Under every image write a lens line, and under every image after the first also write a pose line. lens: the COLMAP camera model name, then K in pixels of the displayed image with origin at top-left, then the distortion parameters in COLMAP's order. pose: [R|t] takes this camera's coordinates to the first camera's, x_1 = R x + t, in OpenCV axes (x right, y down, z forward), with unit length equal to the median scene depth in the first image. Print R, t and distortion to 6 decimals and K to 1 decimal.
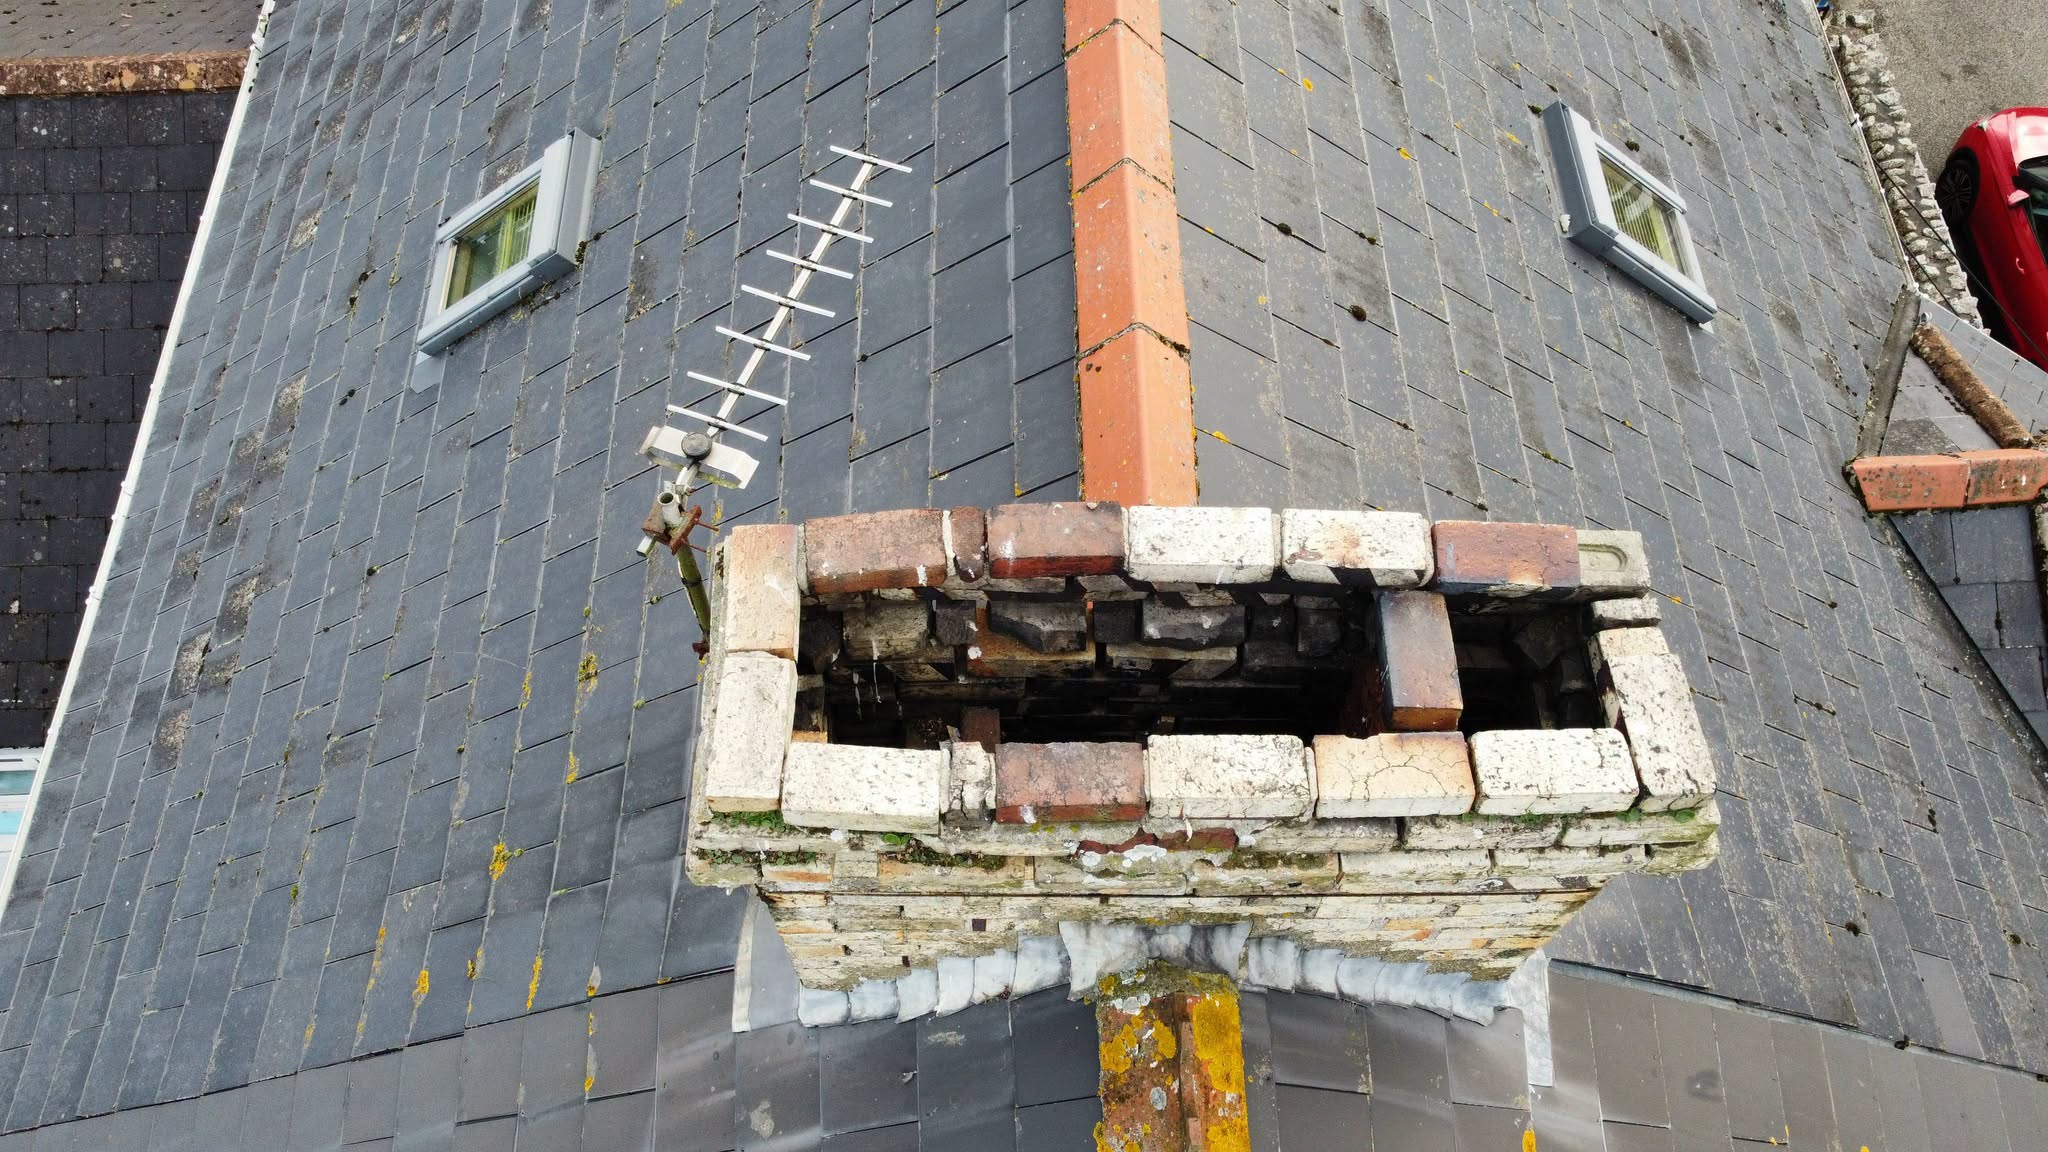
lens RADIAL K [[1555.7, 0, 1024.0], [0, 1555.7, 576.0], [0, 0, 1]] dist [0.003078, -0.007559]
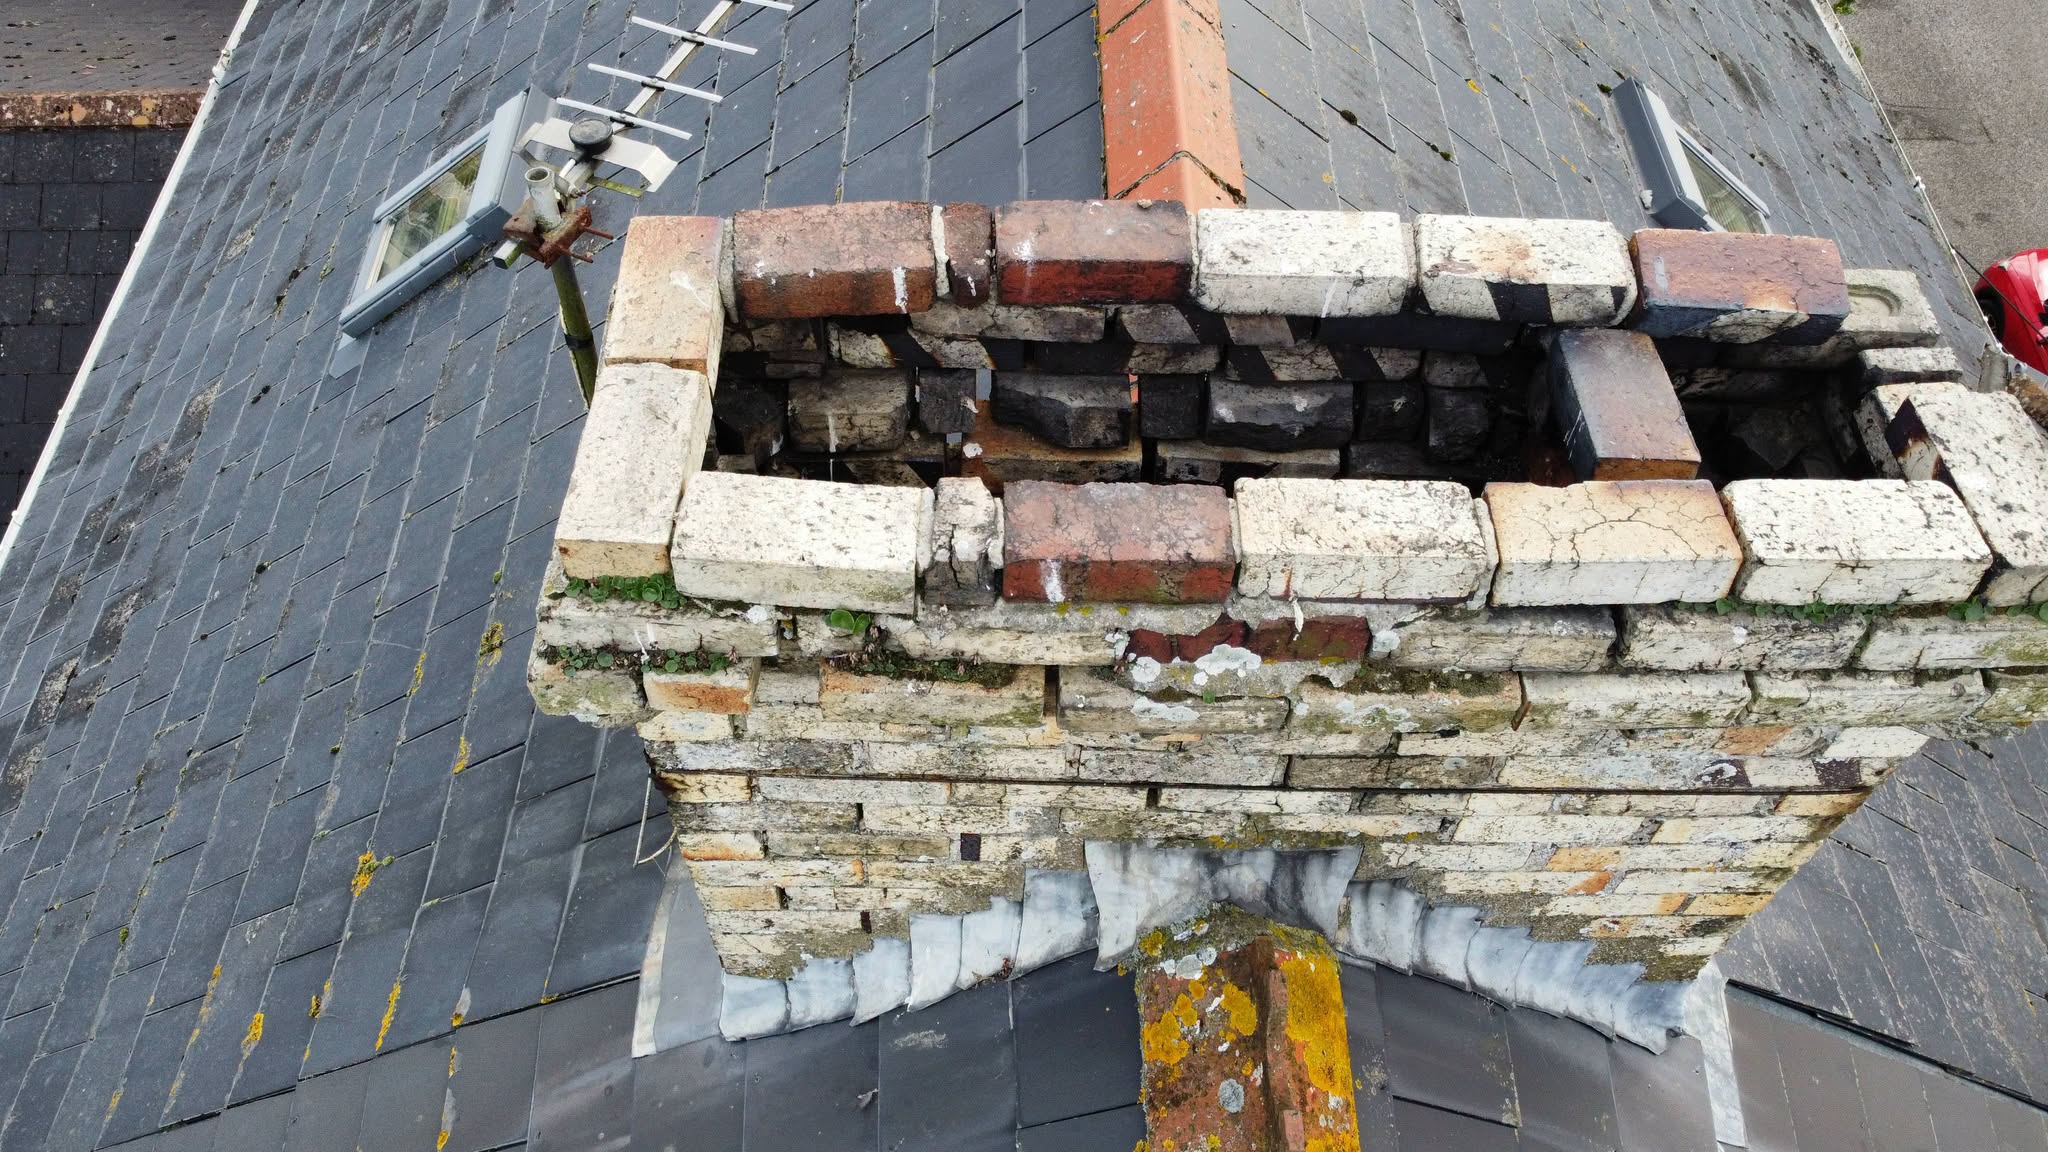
lens RADIAL K [[1555.7, 0, 1024.0], [0, 1555.7, 576.0], [0, 0, 1]] dist [0.003078, -0.007559]
pose [[0.999844, 0.017223, 0.003958, -0.007835], [-0.016611, 0.992377, -0.122115, 0.151047], [-0.006031, 0.122030, 0.992508, 0.233637]]
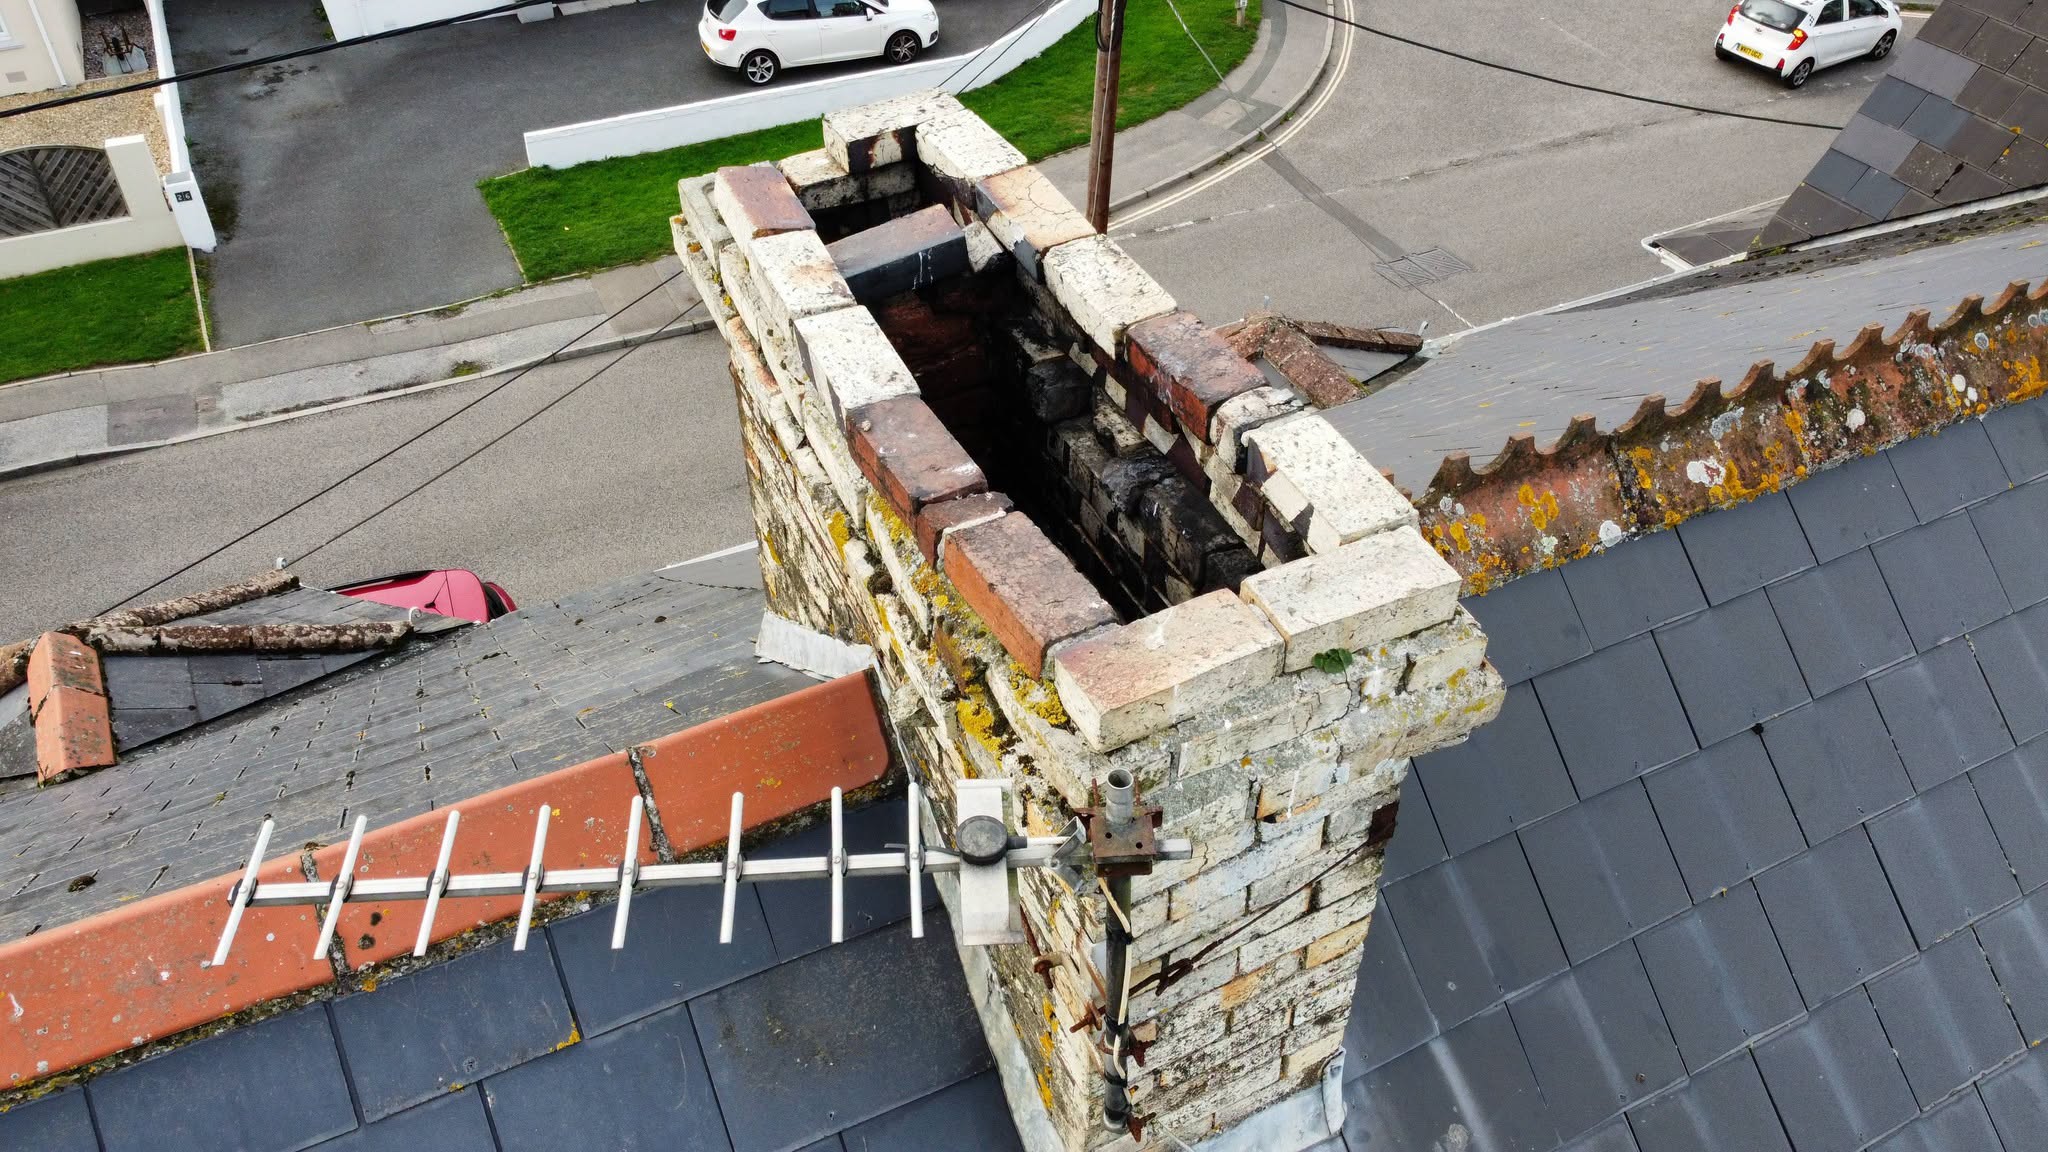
lens RADIAL K [[1543.7, 0, 1010.6], [0, 1543.7, 573.2], [0, 0, 1]] dist [0.001882, 0.001190]
pose [[-0.425763, -0.599266, 0.677942, -0.410502], [0.789042, 0.120825, 0.602340, -0.327642], [-0.442874, 0.791380, 0.421403, 0.502027]]
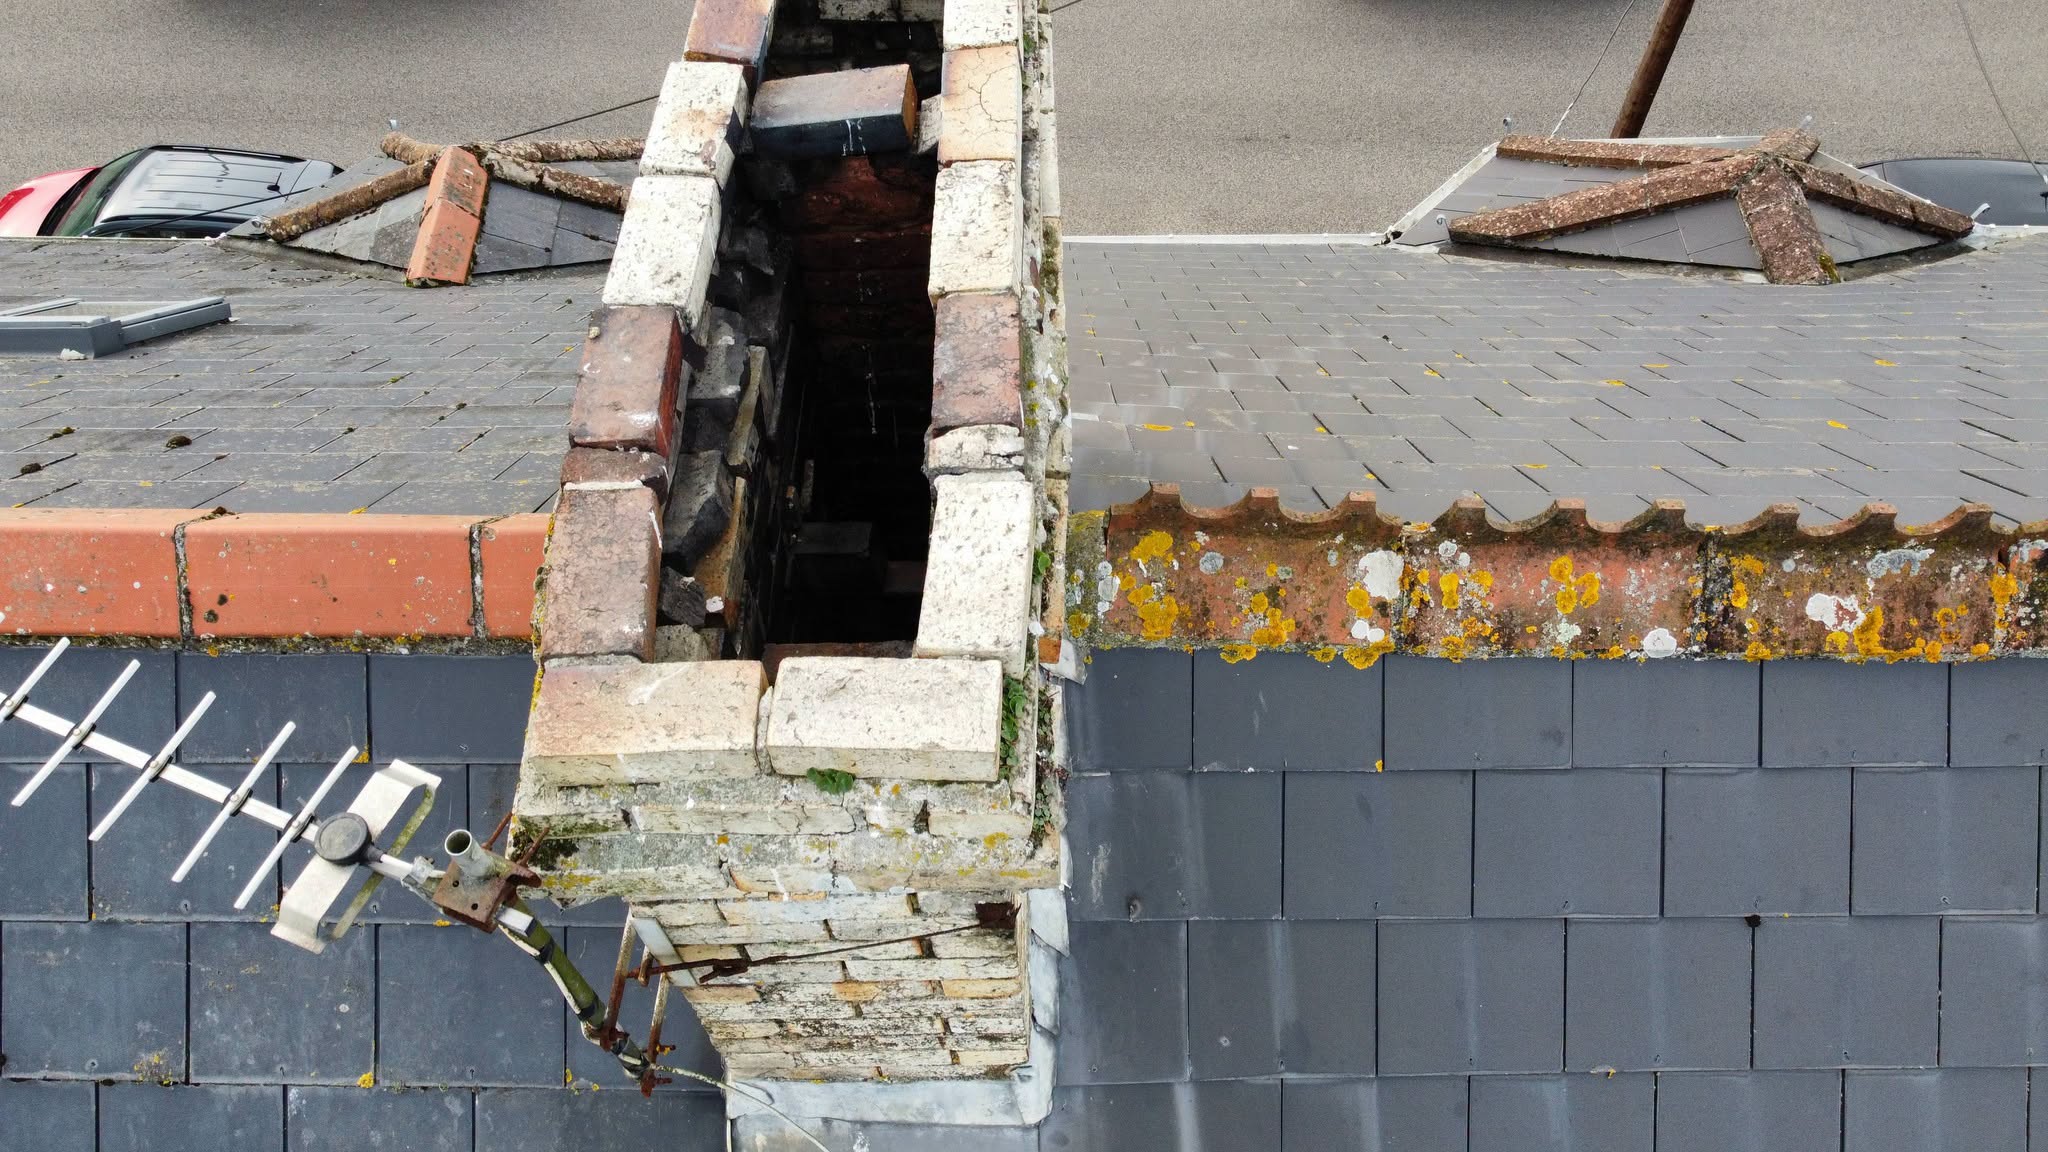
lens RADIAL K [[1541.4, 0, 1015.7], [0, 1541.4, 566.1], [0, 0, 1]] dist [0.004102, -0.006536]
pose [[0.022110, -0.815209, 0.578745, -0.341744], [0.882348, 0.288099, 0.372103, -0.079671], [-0.470077, 0.502427, 0.725668, 0.305953]]
